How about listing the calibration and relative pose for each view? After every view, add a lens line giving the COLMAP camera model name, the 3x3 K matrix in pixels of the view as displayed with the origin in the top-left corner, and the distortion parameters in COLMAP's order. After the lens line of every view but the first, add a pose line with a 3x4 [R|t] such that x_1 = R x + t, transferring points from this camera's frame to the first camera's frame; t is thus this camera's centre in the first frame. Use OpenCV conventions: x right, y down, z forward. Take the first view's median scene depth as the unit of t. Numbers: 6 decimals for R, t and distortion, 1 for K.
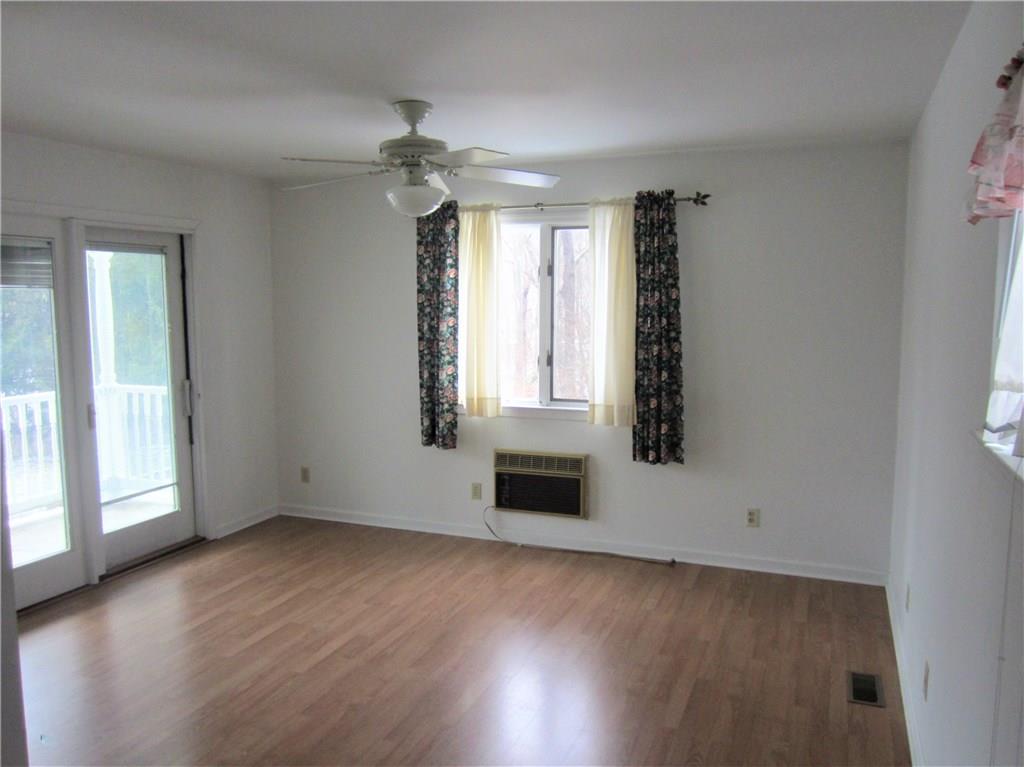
lens RADIAL K [[795.7, 0, 512.0], [0, 795.7, 383.5], [0, 0, 1]] dist [-0.004953, -0.002050]
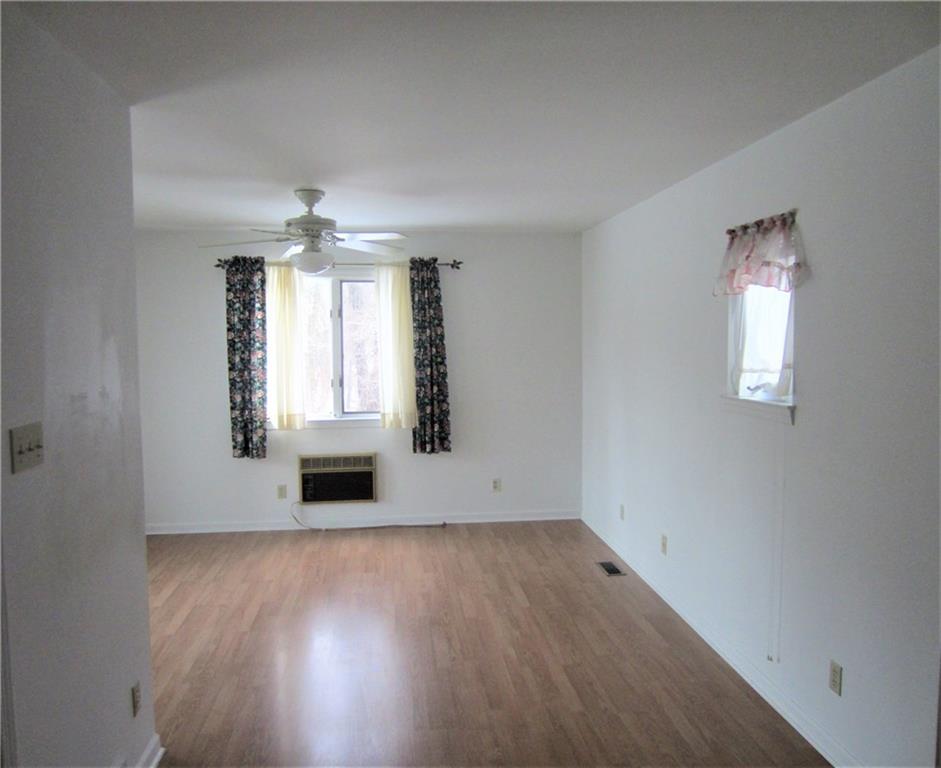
lens RADIAL K [[707.9, 0, 470.5], [0, 707.9, 384.0], [0, 0, 1]] dist [0.002904, 0.000752]
pose [[0.886638, -0.039623, 0.460763, -0.314681], [0.057346, 0.998053, -0.024523, 0.014260], [-0.458894, 0.048166, 0.887184, -0.124412]]
